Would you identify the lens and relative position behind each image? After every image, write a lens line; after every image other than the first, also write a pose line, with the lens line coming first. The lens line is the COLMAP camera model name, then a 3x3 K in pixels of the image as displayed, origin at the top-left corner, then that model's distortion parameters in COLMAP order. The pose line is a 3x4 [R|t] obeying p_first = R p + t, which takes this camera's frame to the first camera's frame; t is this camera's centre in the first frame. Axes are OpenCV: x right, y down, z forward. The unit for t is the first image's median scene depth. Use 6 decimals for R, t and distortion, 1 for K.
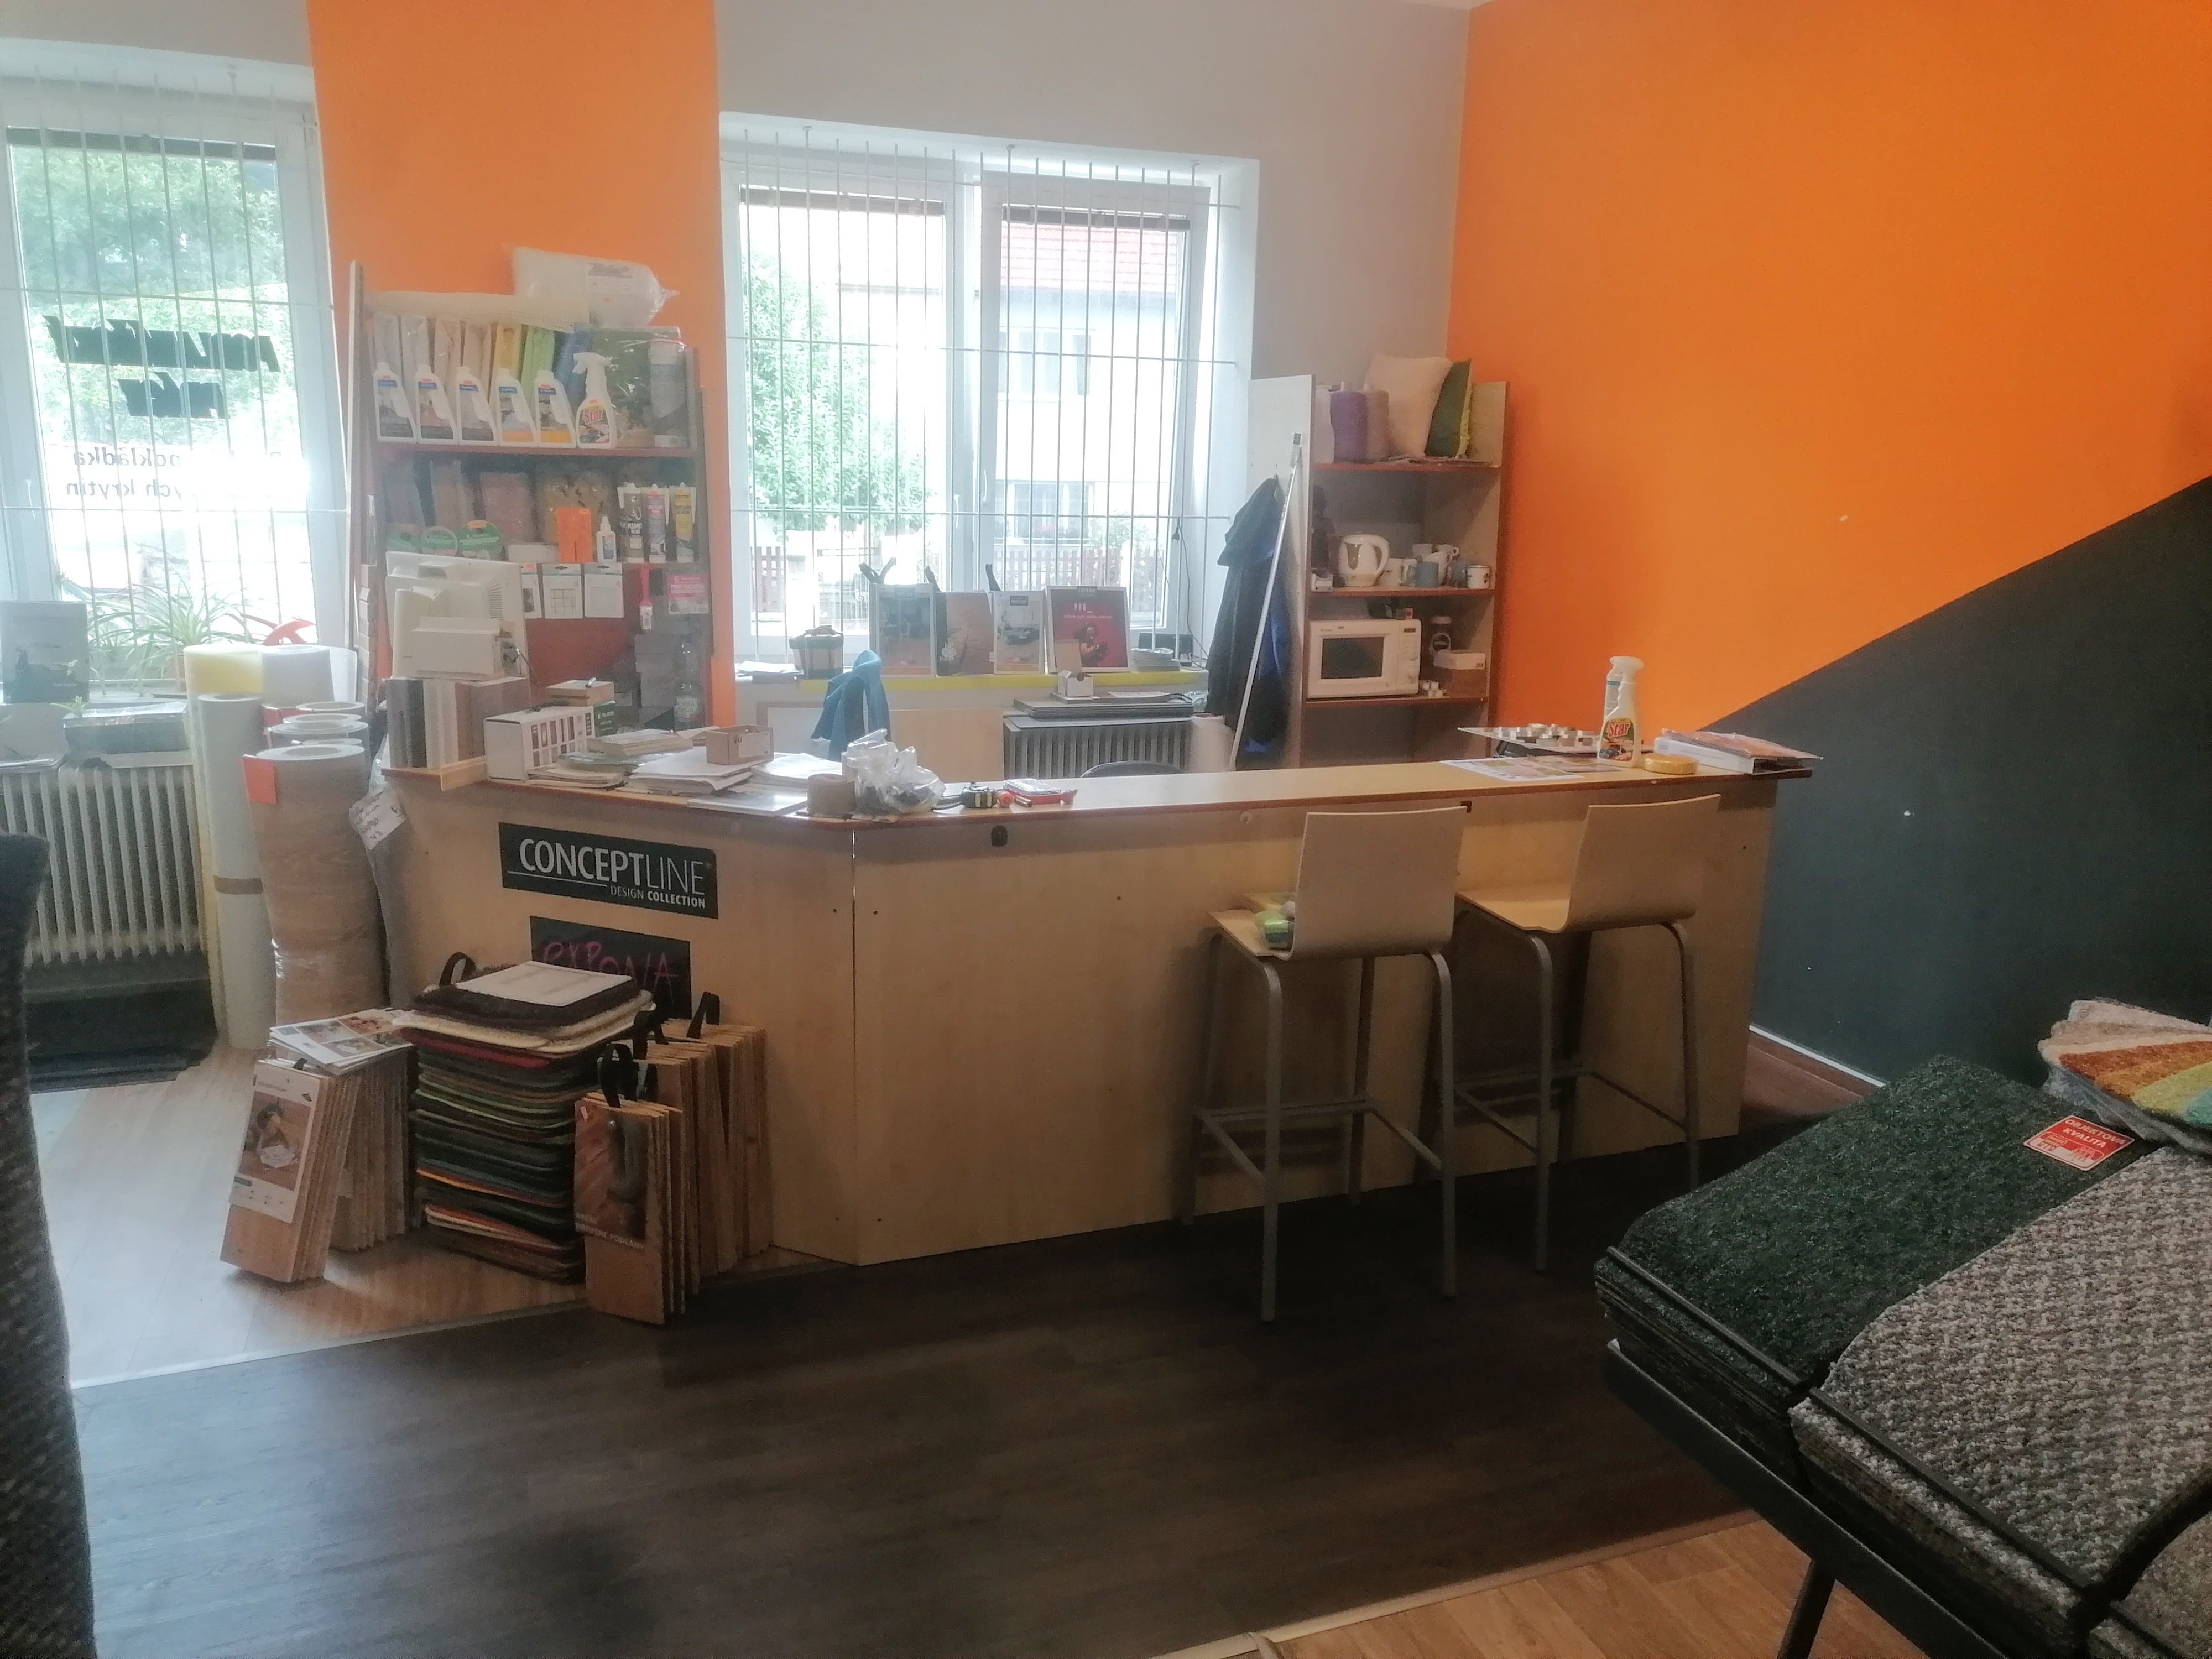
lens RADIAL K [[1665.6, 0, 1106.0], [0, 1665.6, 829.5], [0, 0, 1]] dist [0.031953, -0.004109]
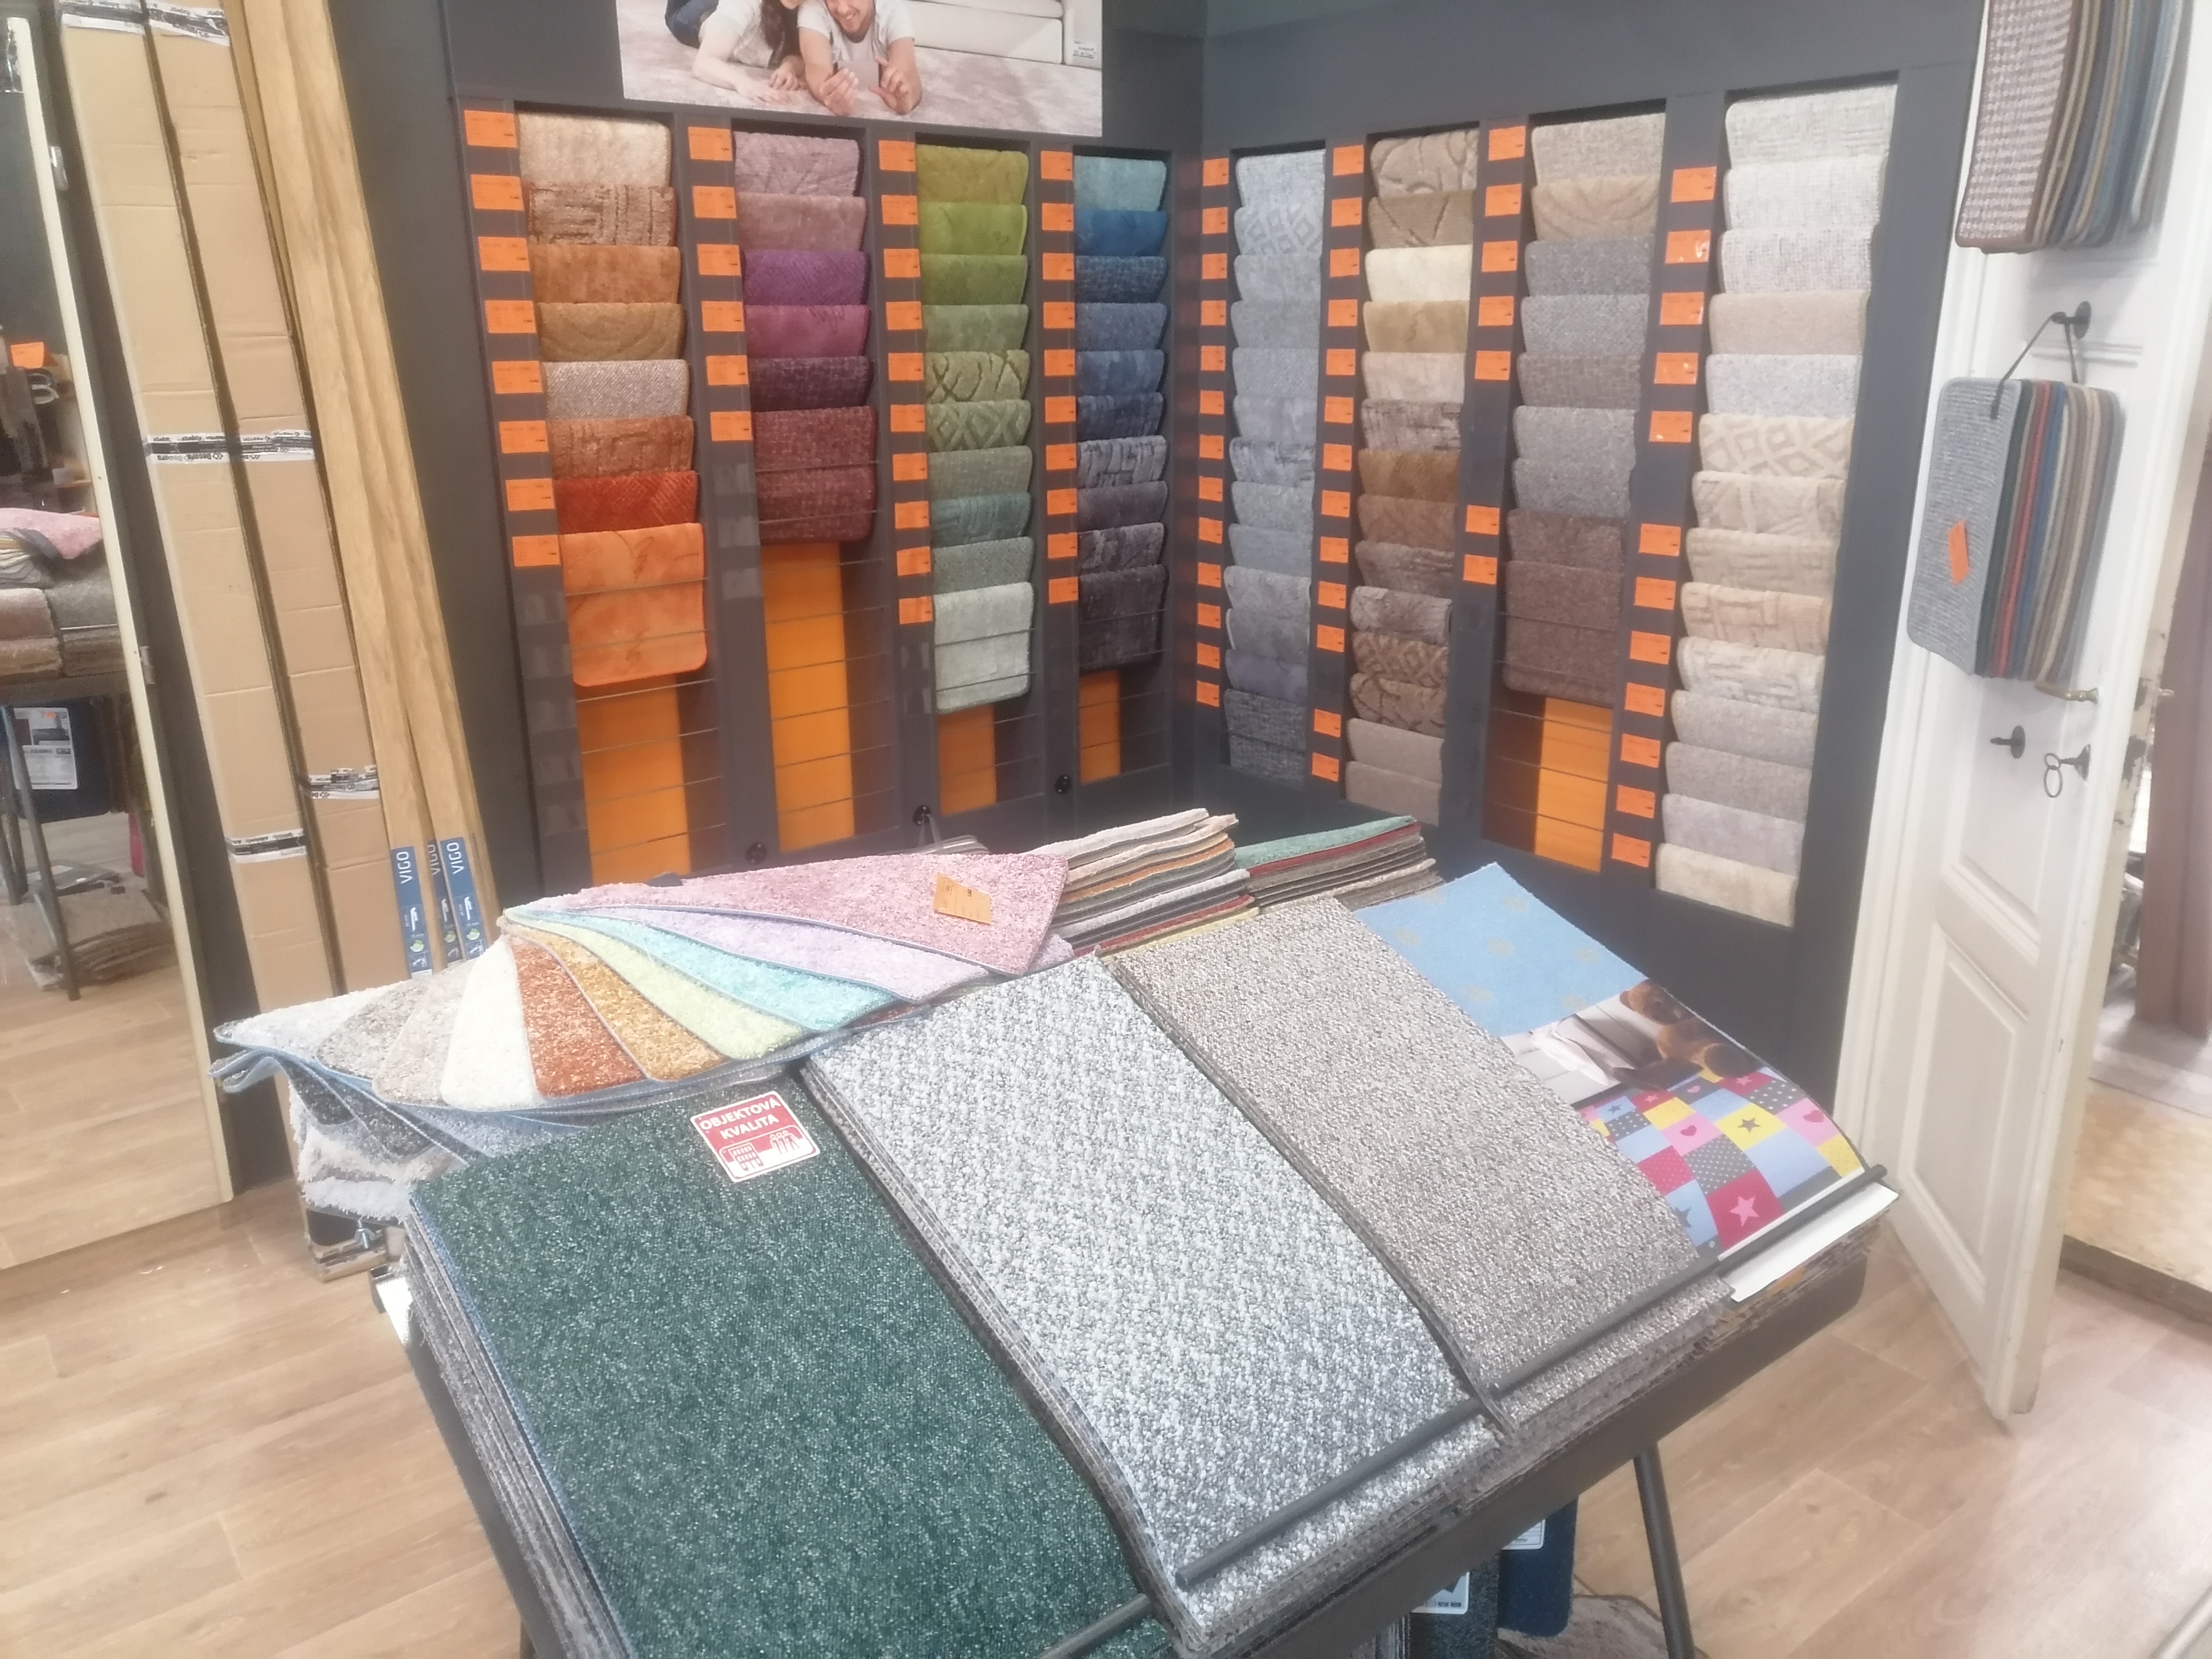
lens RADIAL K [[1665.6, 0, 1106.0], [0, 1665.6, 829.5], [0, 0, 1]] dist [0.031953, -0.004109]
pose [[-0.299304, -0.314375, 0.900880, -0.077821], [0.198928, 0.902856, 0.381155, -0.199593], [-0.933191, 0.293291, -0.207690, 1.121479]]
